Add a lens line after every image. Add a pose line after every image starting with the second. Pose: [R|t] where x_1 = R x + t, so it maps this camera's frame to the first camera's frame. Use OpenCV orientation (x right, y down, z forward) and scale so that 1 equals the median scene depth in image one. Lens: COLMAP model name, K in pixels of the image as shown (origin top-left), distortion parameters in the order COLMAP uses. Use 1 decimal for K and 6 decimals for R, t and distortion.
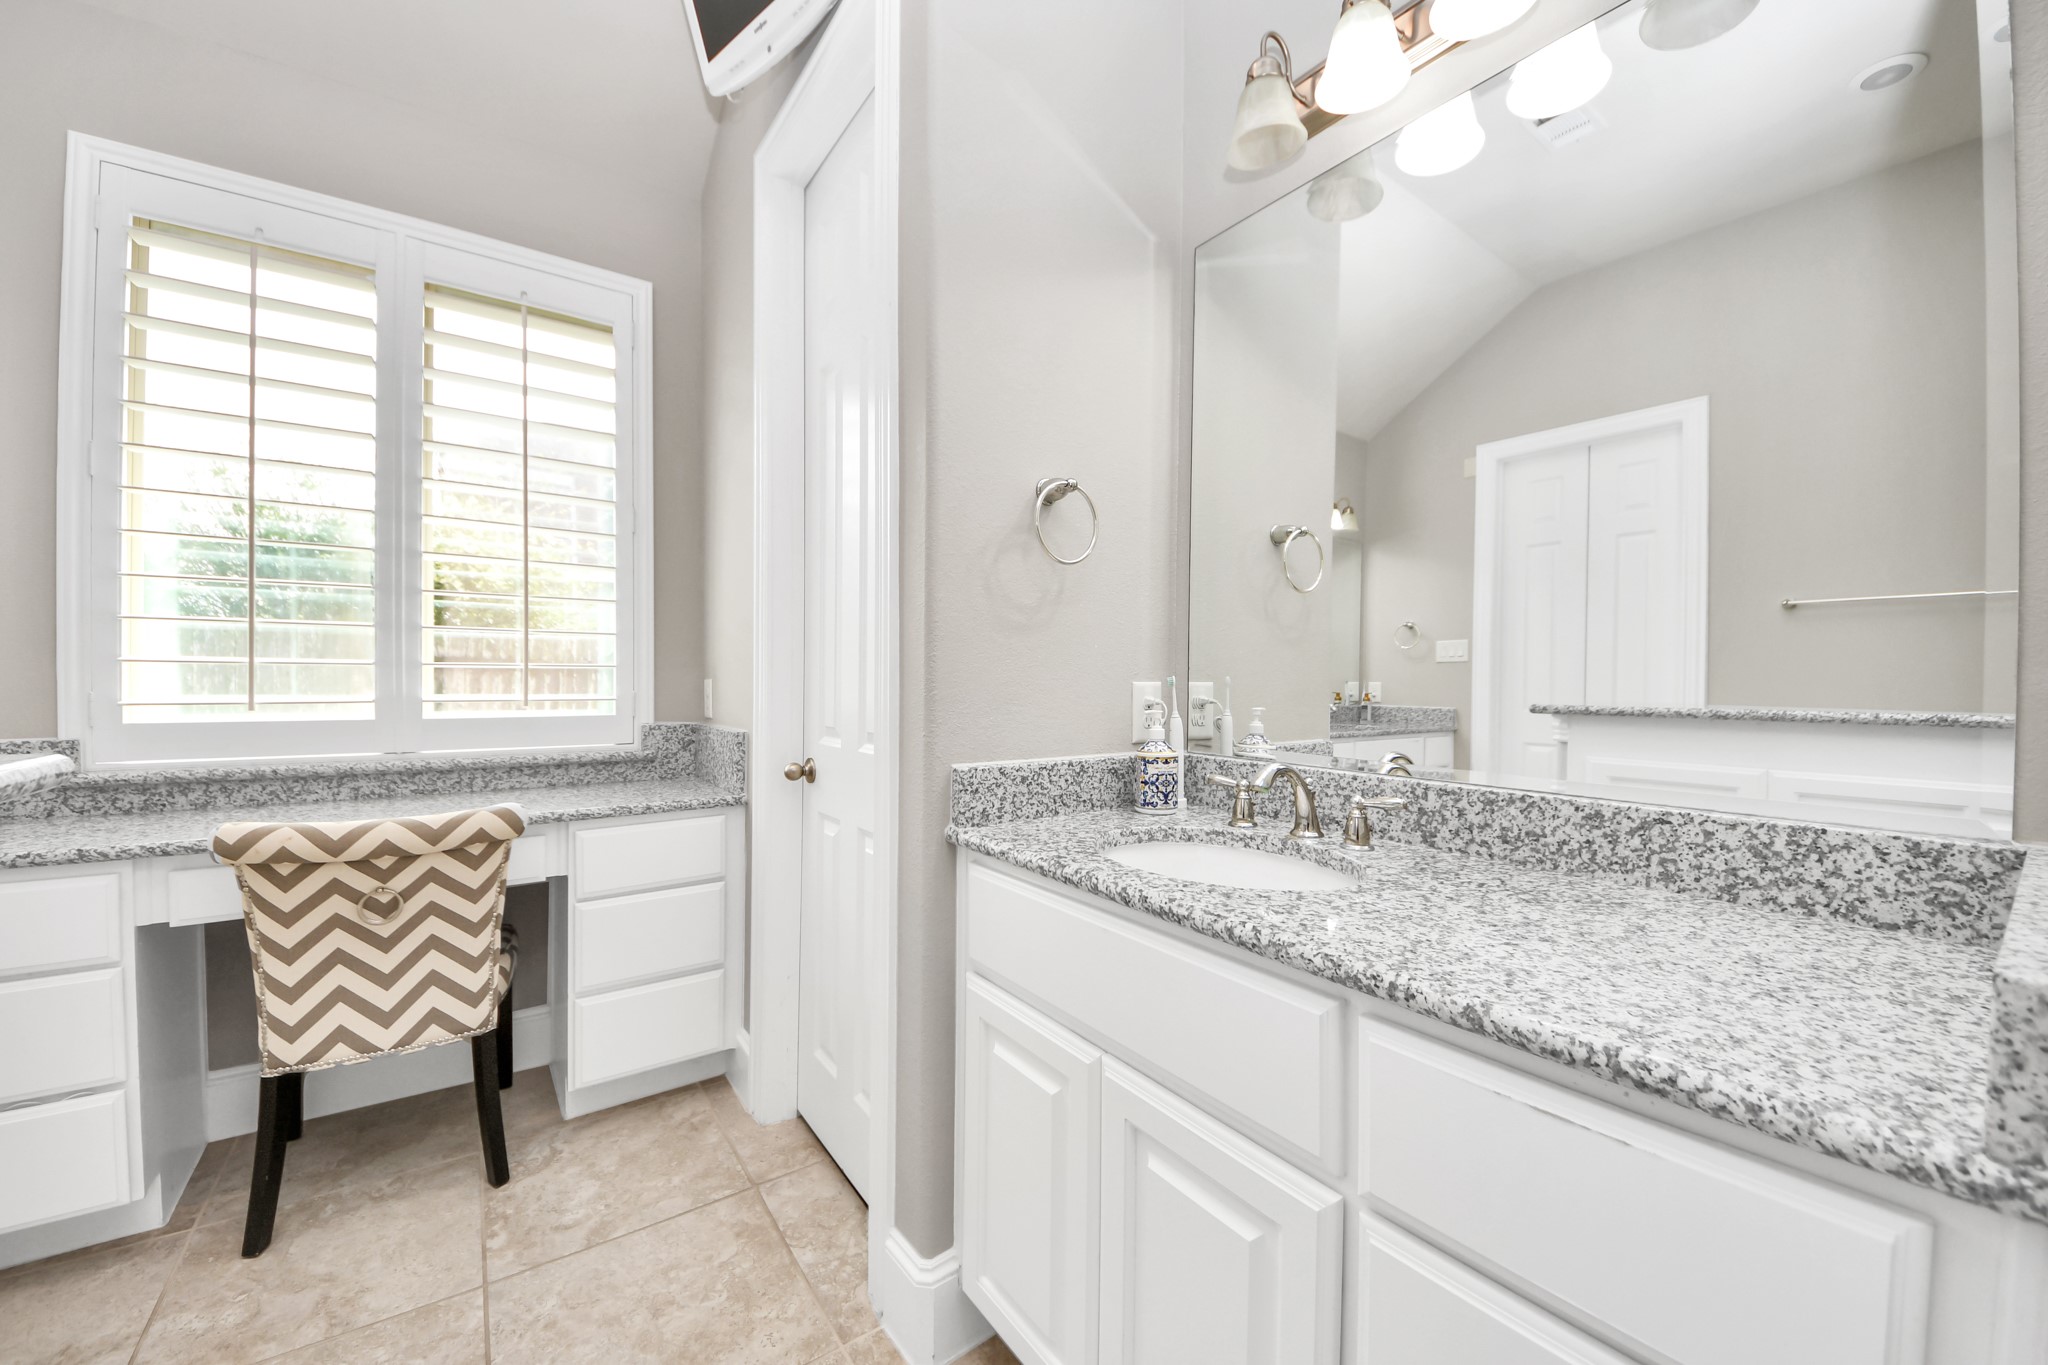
lens RADIAL K [[748.2, 0, 1012.3], [0, 748.2, 671.7], [0, 0, 1]] dist [0.006185, -0.009070]
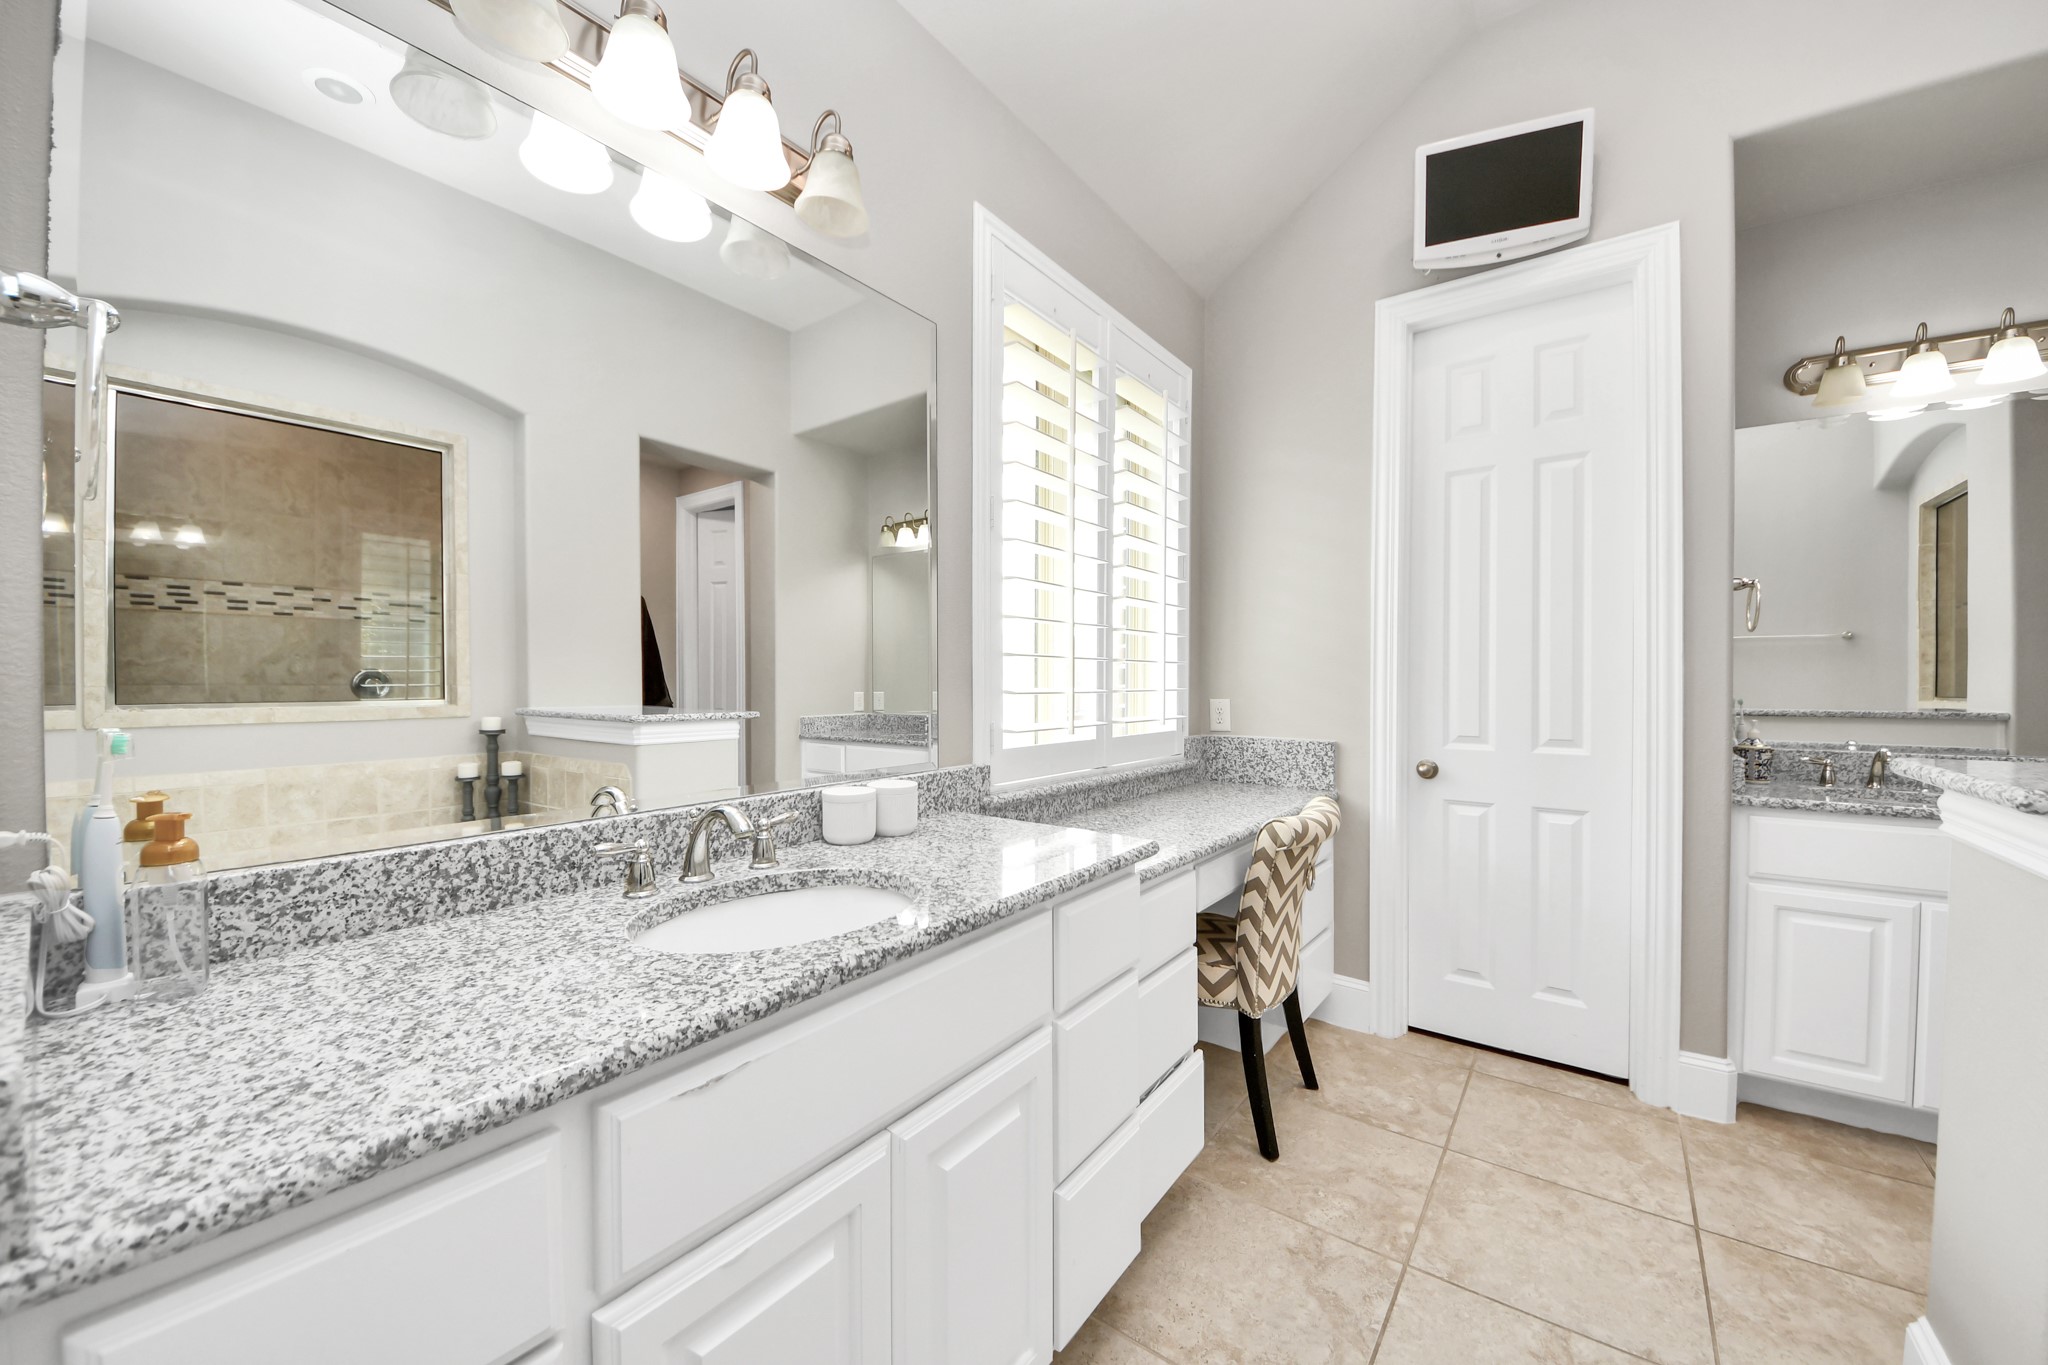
lens RADIAL K [[748.2, 0, 1004.5], [0, 748.2, 674.7], [0, 0, 1]] dist [0.006185, -0.009070]
pose [[0.955242, -0.000407, 0.295826, -1.414318], [0.000268, 1.000000, 0.000509, -0.039852], [-0.295826, -0.000407, 0.955242, -0.071436]]
